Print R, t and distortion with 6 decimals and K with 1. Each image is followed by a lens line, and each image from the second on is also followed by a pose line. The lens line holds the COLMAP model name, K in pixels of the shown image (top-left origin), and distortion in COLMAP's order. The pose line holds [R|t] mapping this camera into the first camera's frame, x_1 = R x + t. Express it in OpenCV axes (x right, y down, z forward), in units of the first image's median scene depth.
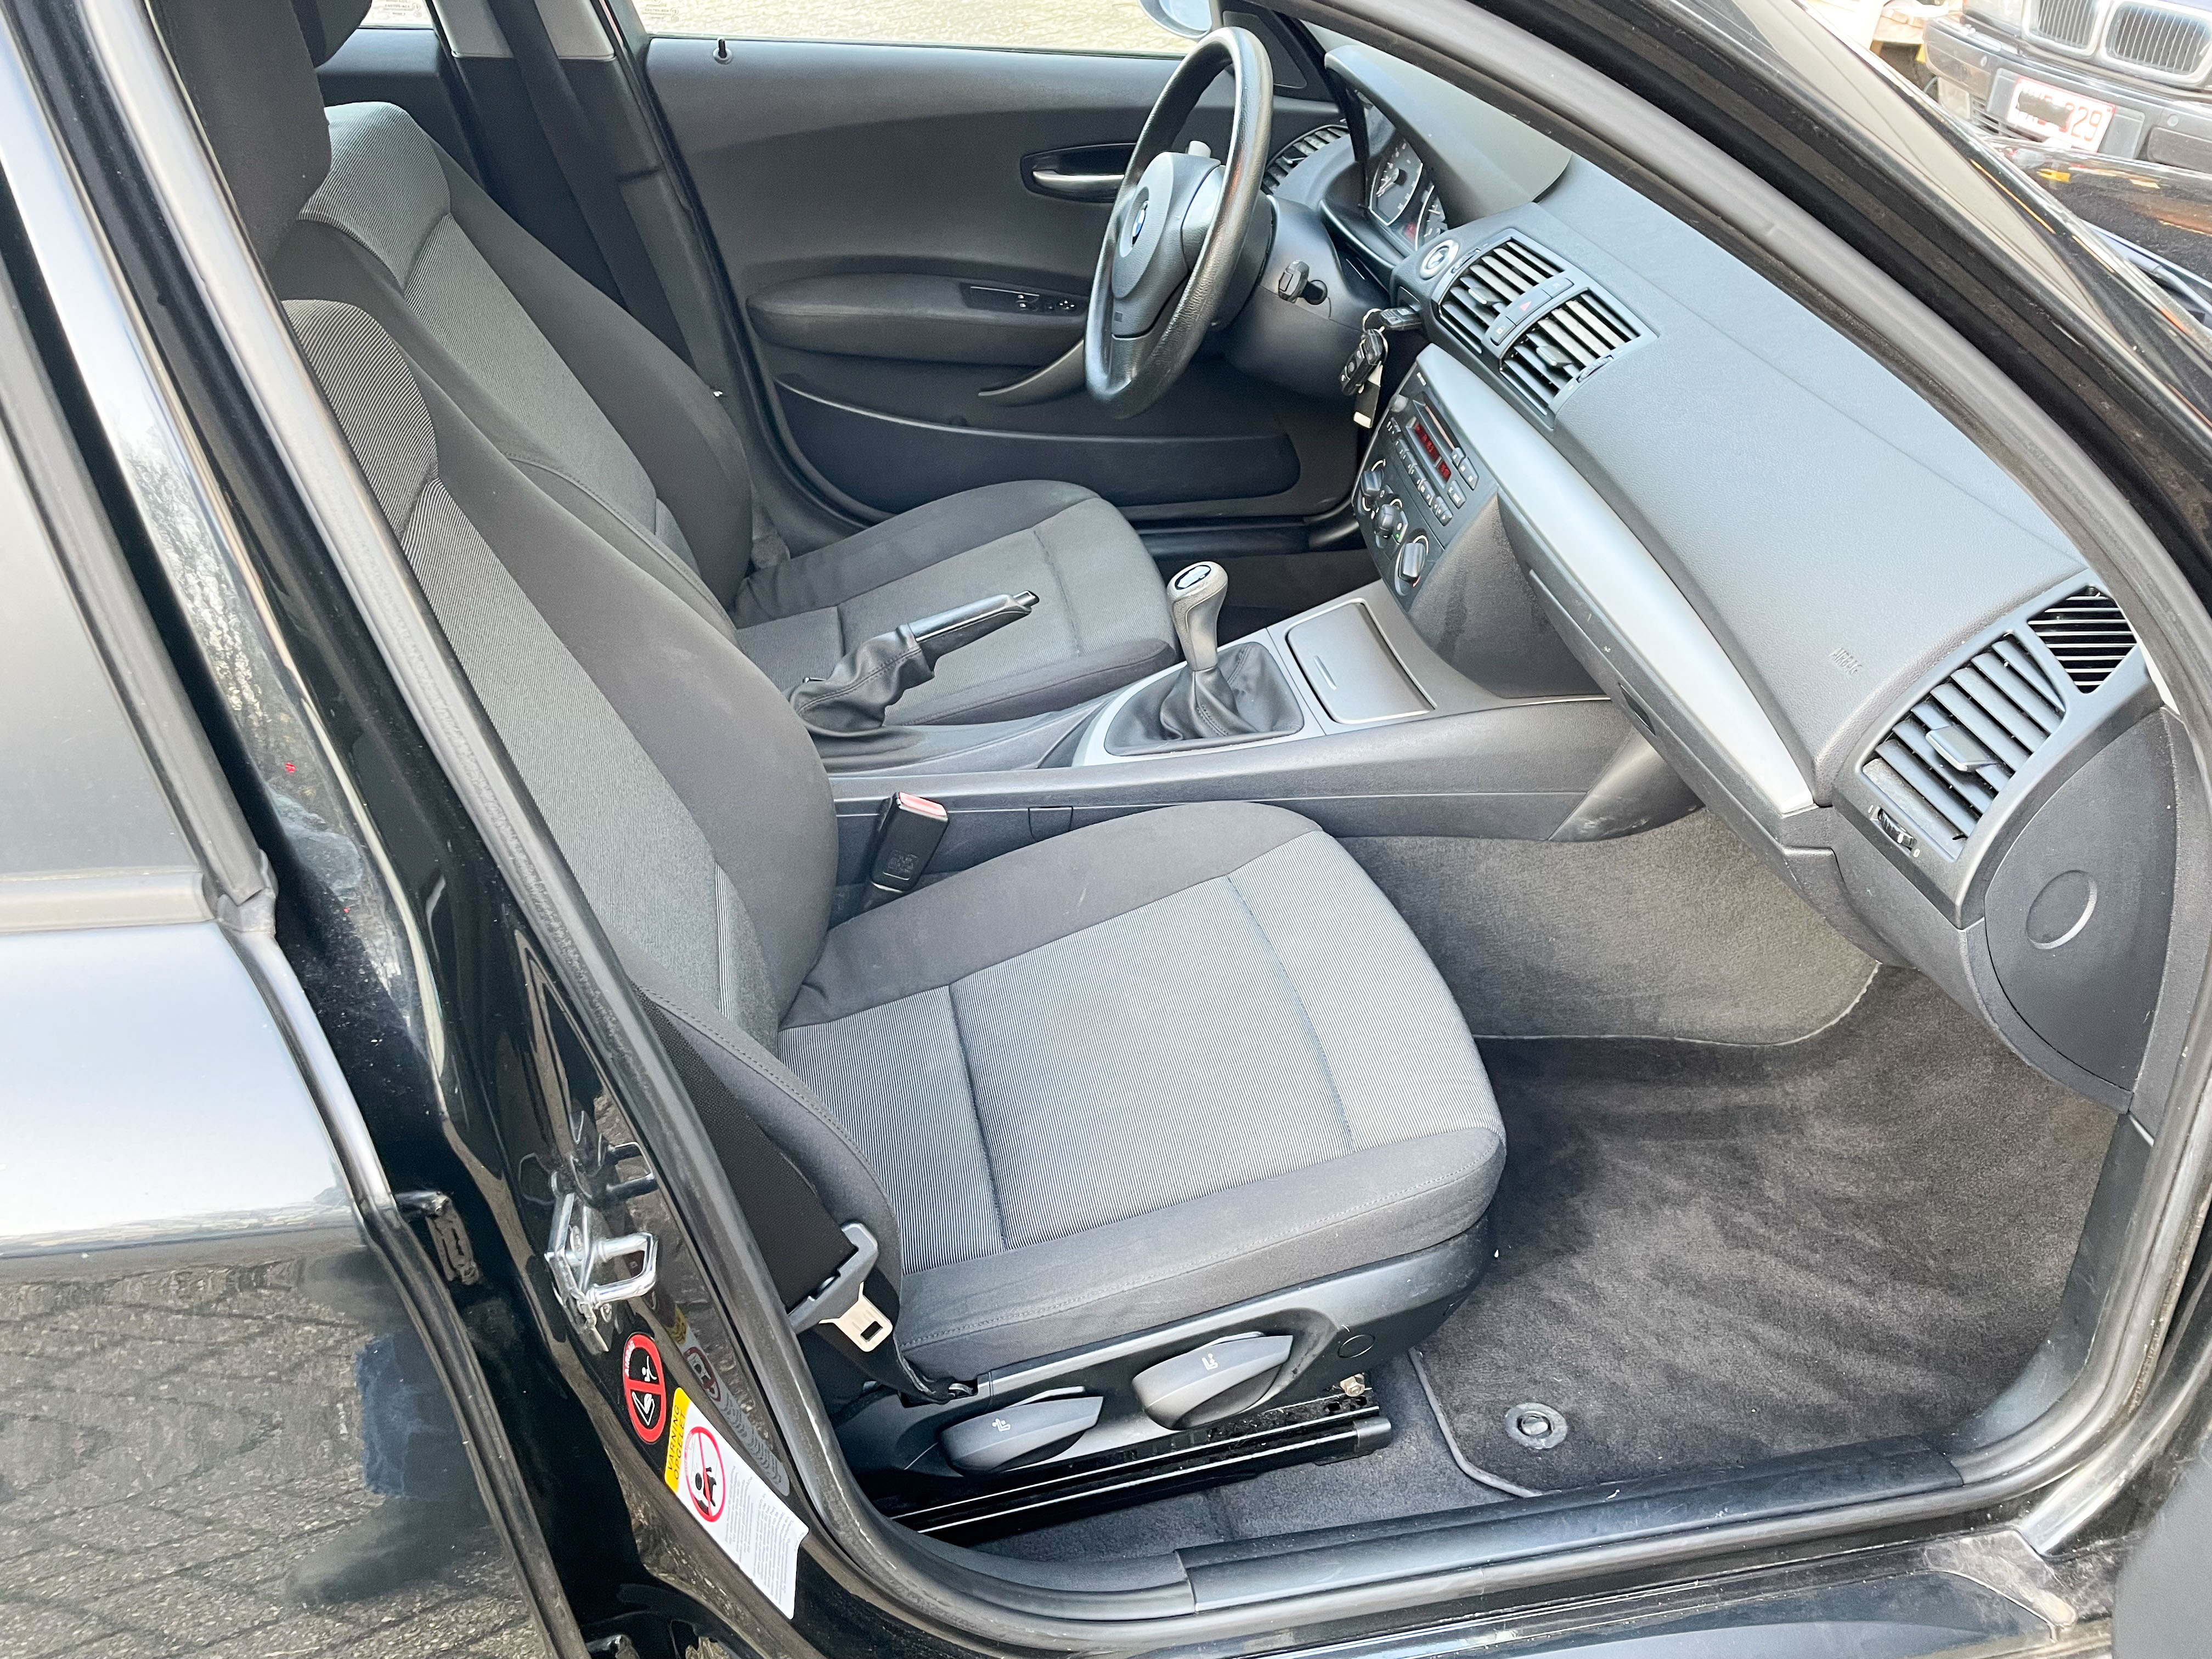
lens RADIAL K [[1666.0, 0, 1099.7], [0, 1666.0, 796.2], [0, 0, 1]] dist [0.091247, -0.119366]
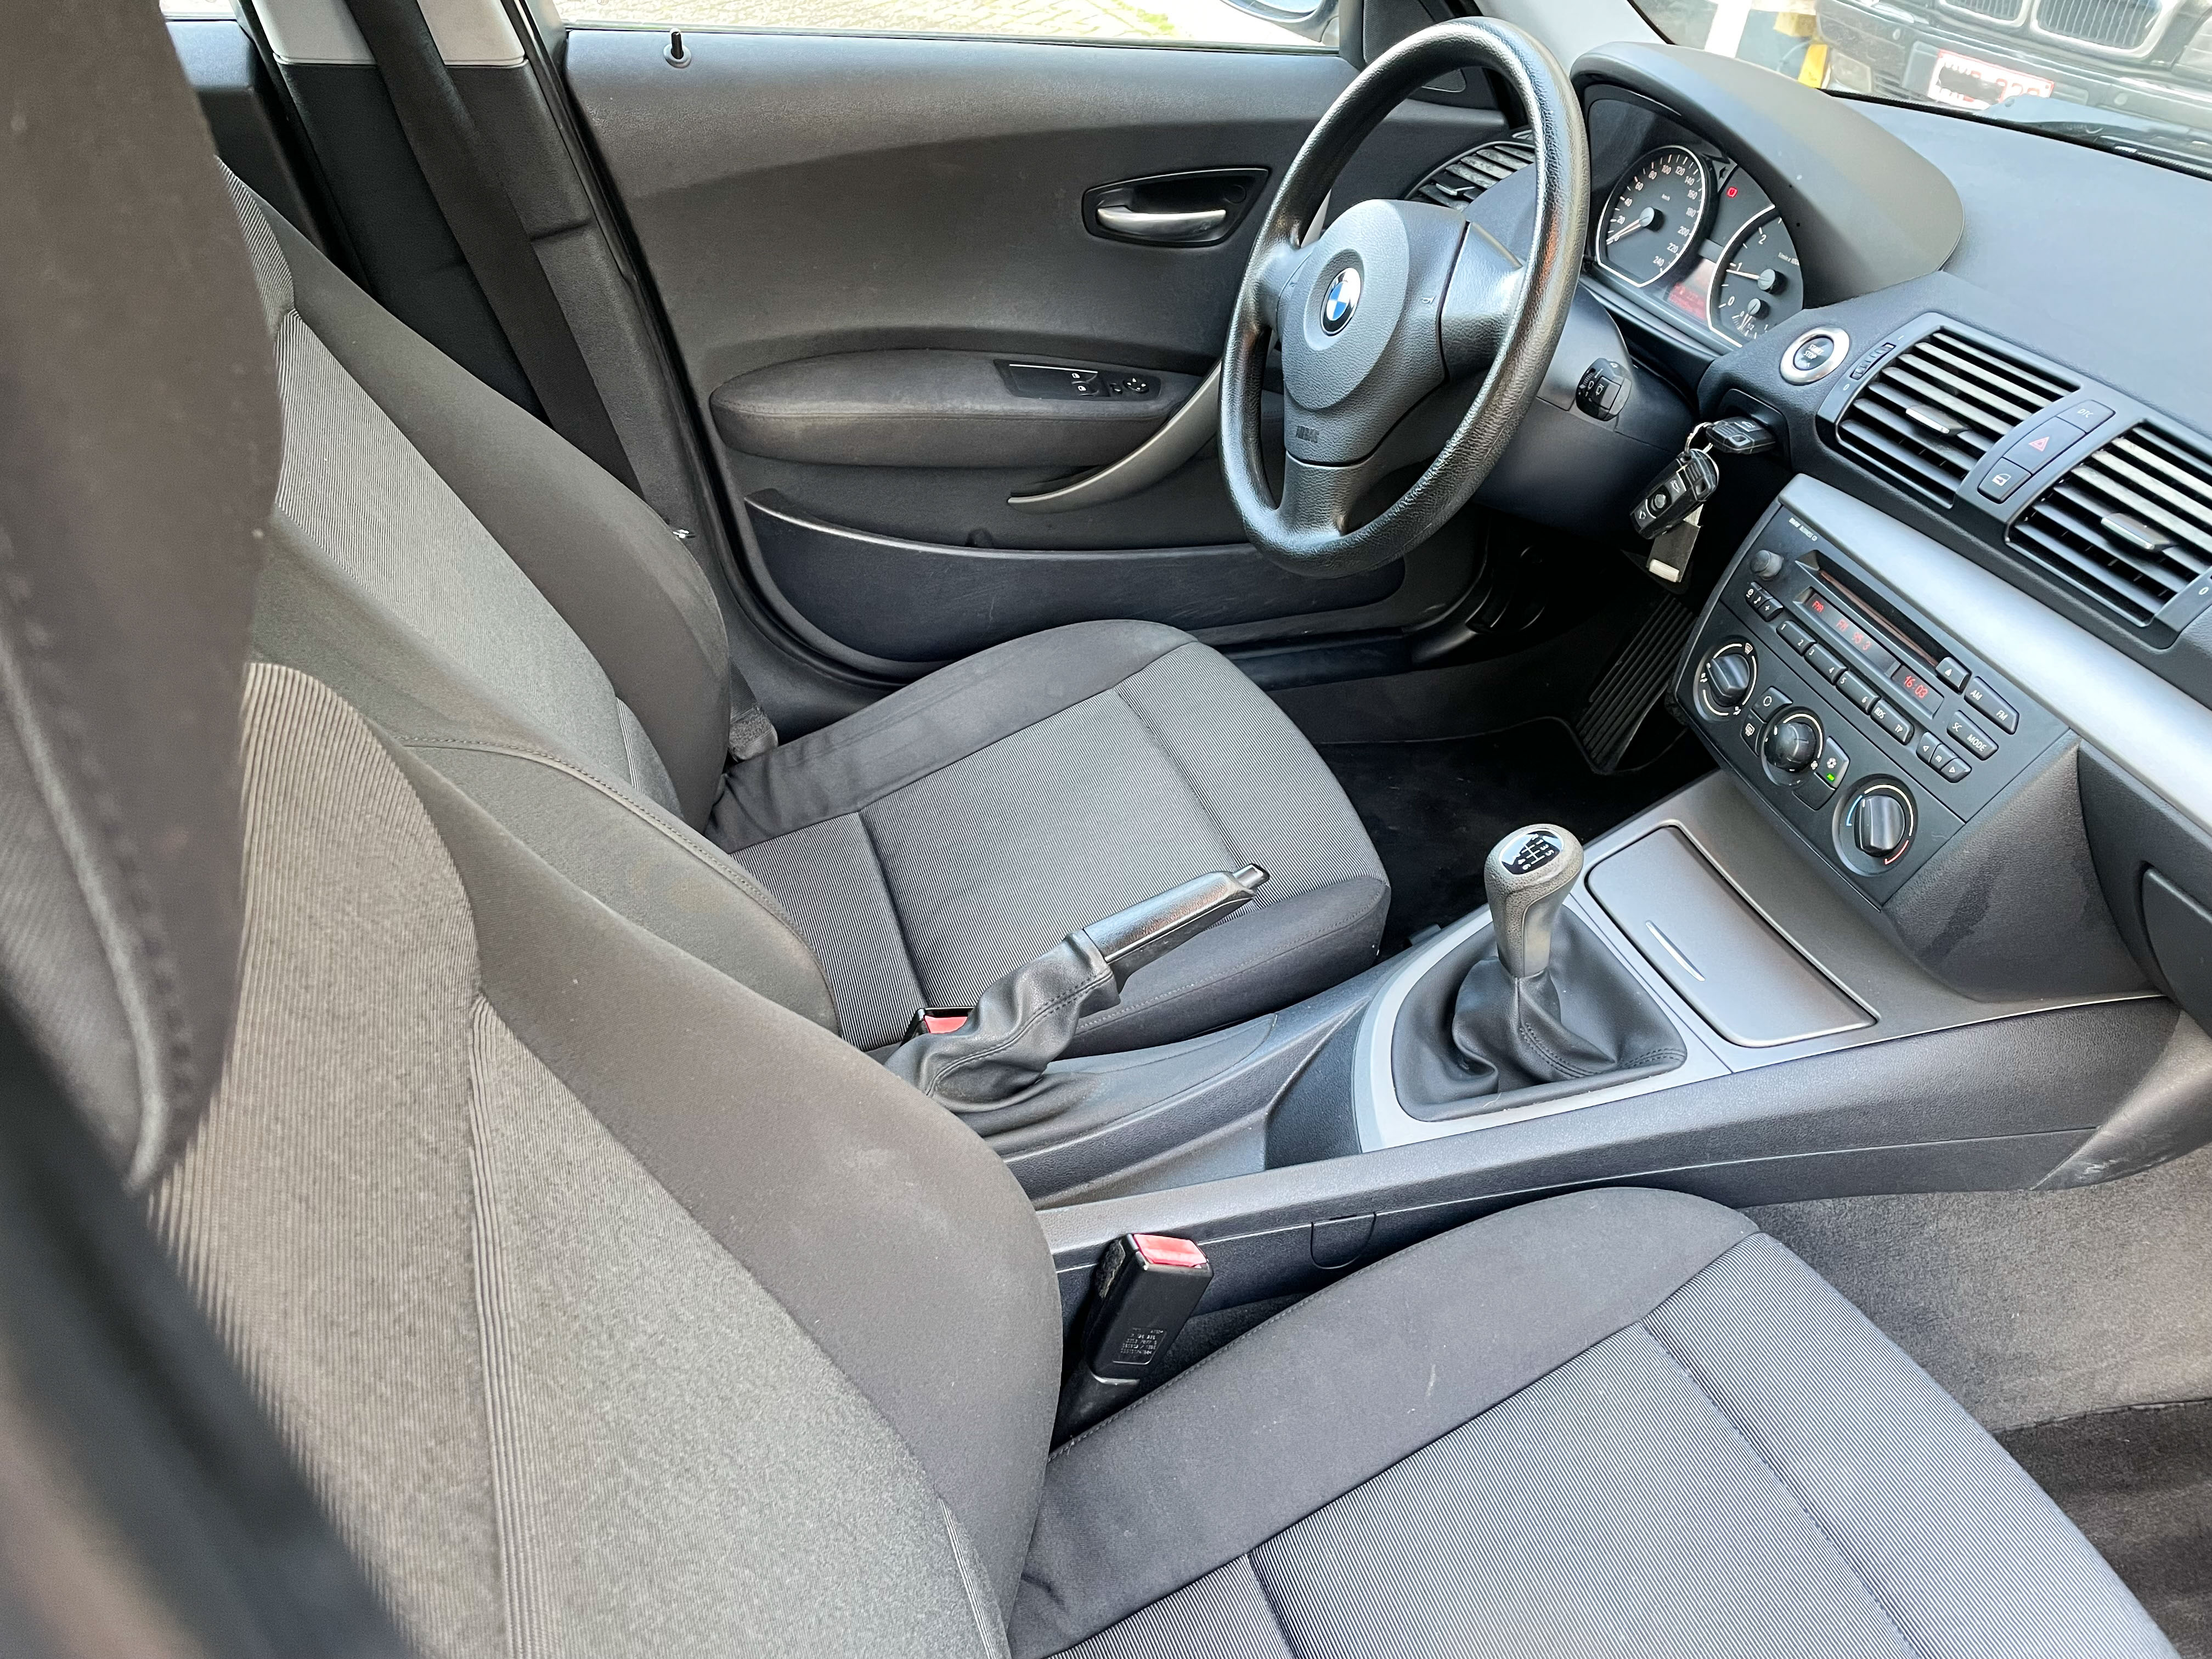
lens RADIAL K [[1666.0, 0, 1099.7], [0, 1666.0, 796.2], [0, 0, 1]] dist [0.091247, -0.119366]
pose [[0.989694, -0.059609, 0.130202, -0.178724], [0.057065, 0.998101, 0.023185, -0.159713], [-0.131336, -0.015516, 0.991216, 0.323812]]
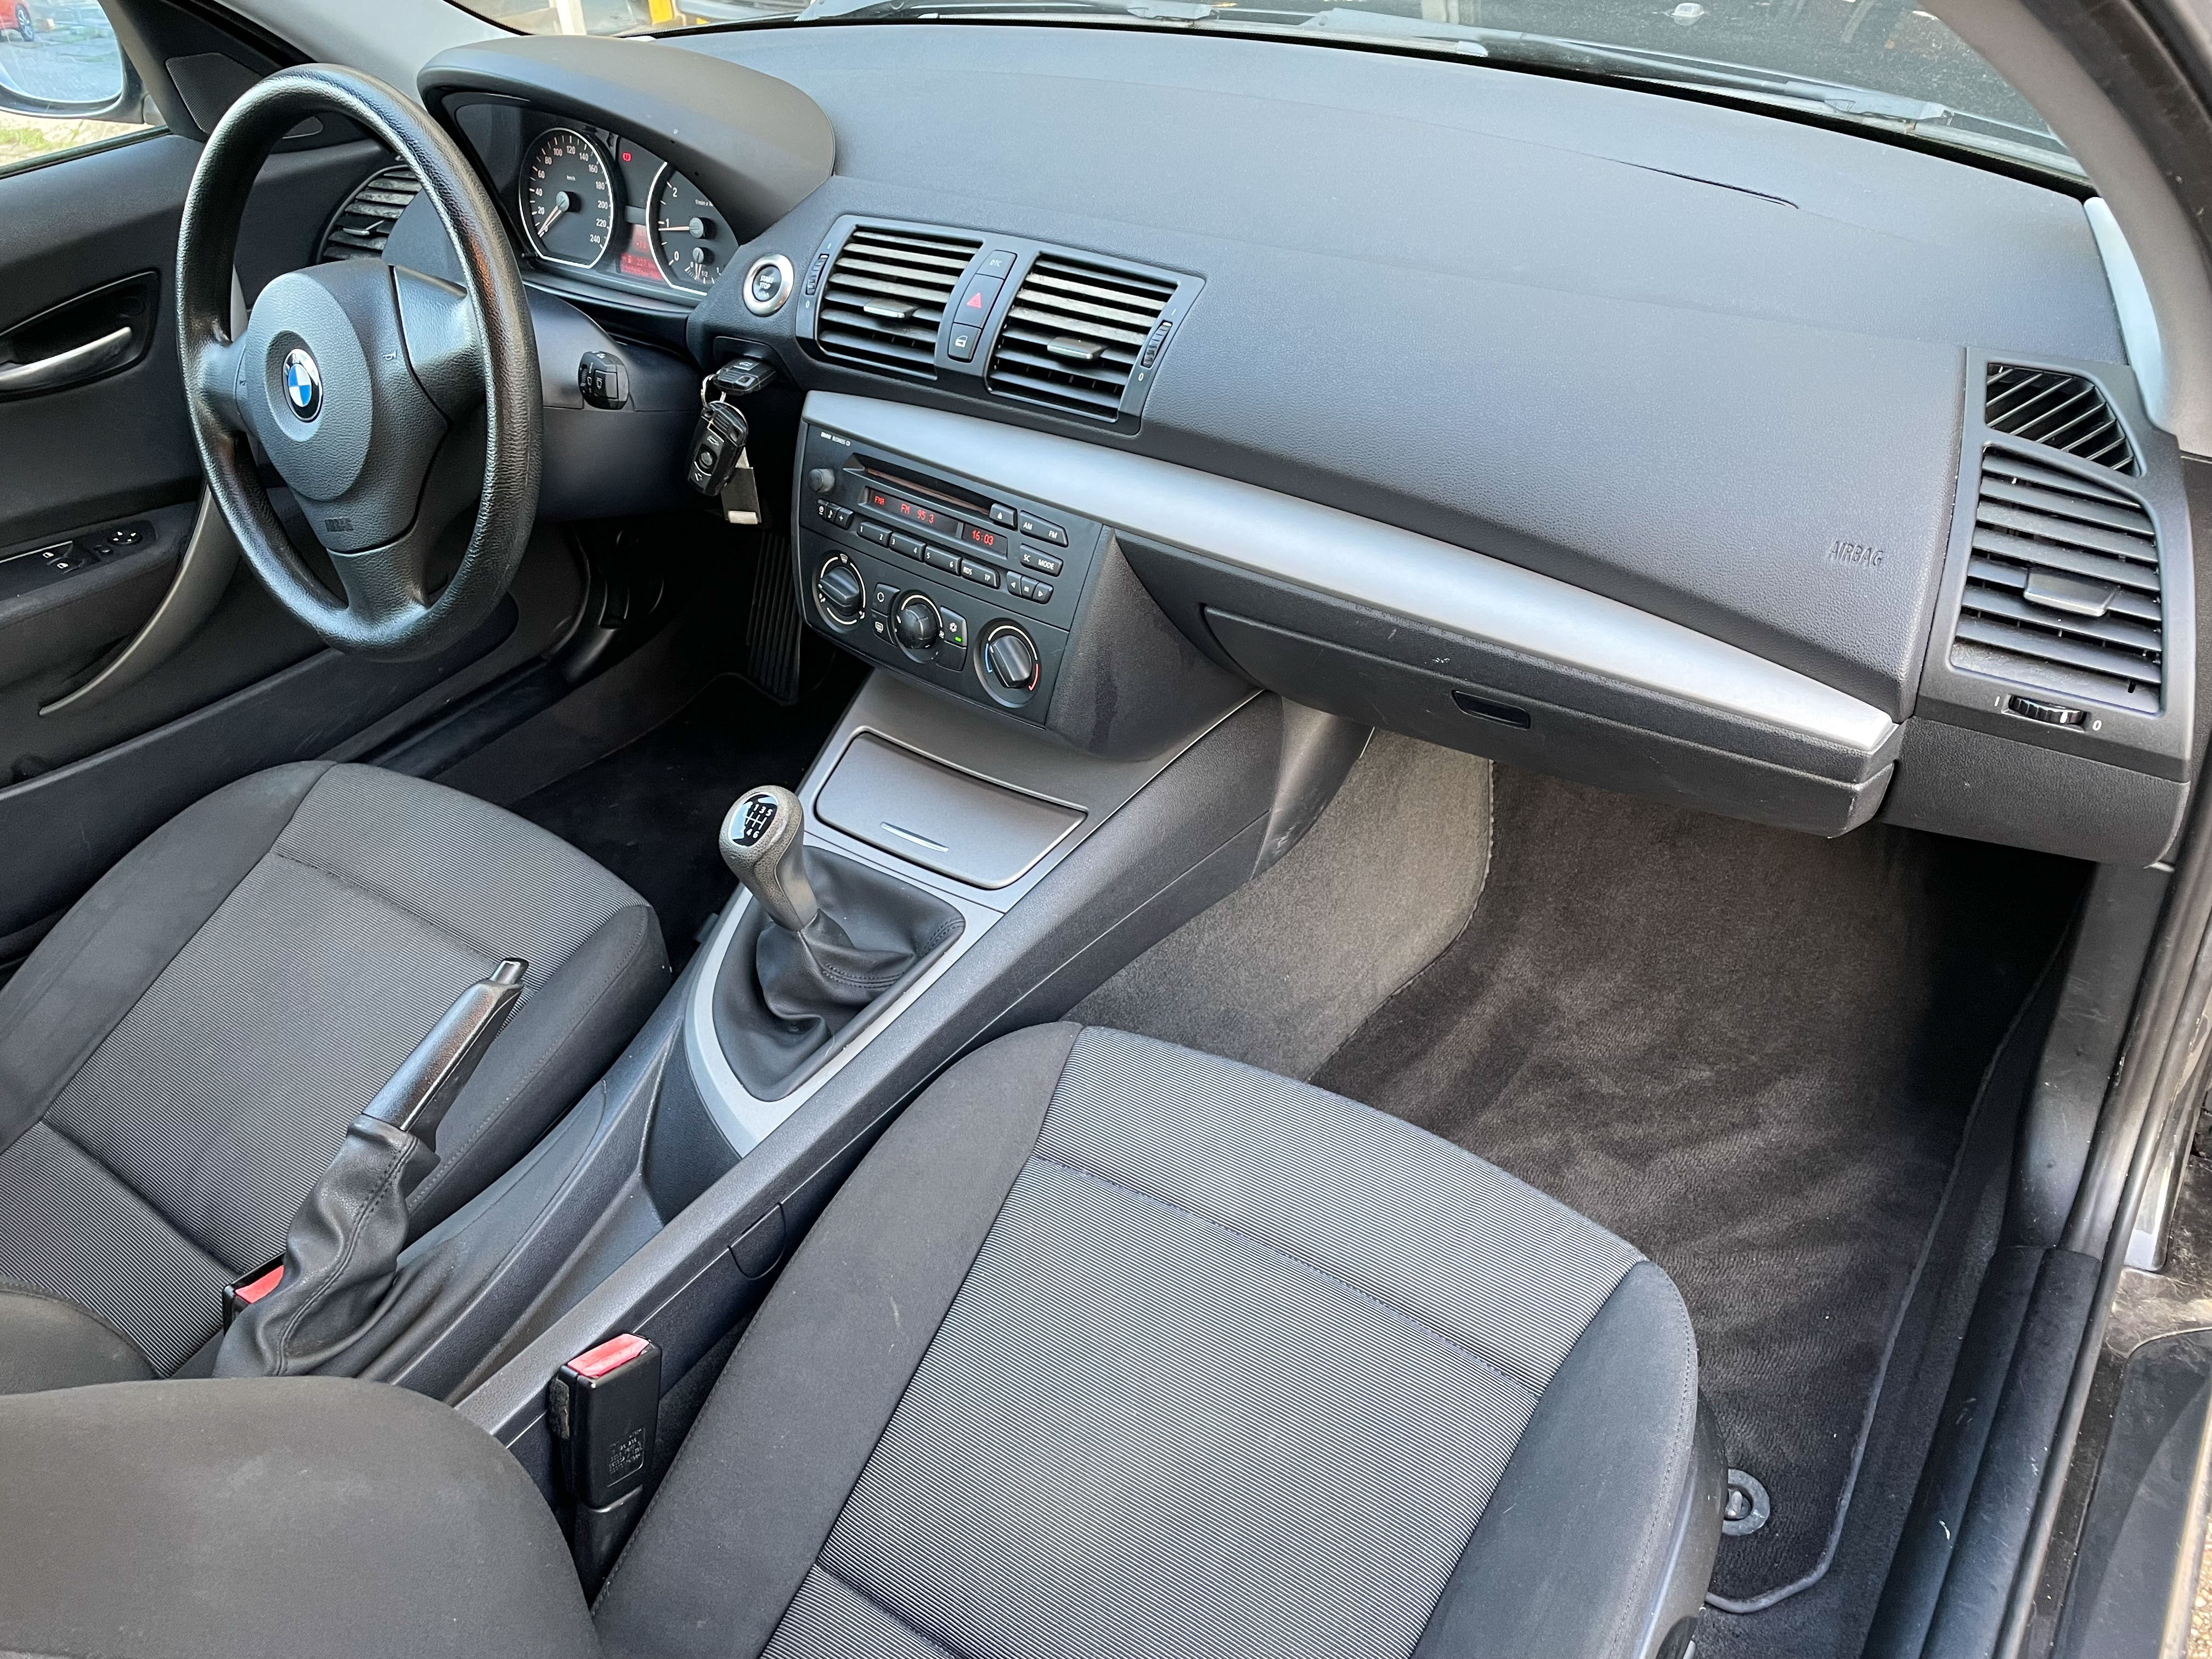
lens RADIAL K [[1666.0, 0, 1099.7], [0, 1666.0, 796.2], [0, 0, 1]] dist [0.091247, -0.119366]
pose [[0.711657, -0.486716, 0.506608, -0.167853], [0.470974, 0.865608, 0.170020, -0.169729], [-0.521275, 0.117603, 0.845247, 0.304280]]
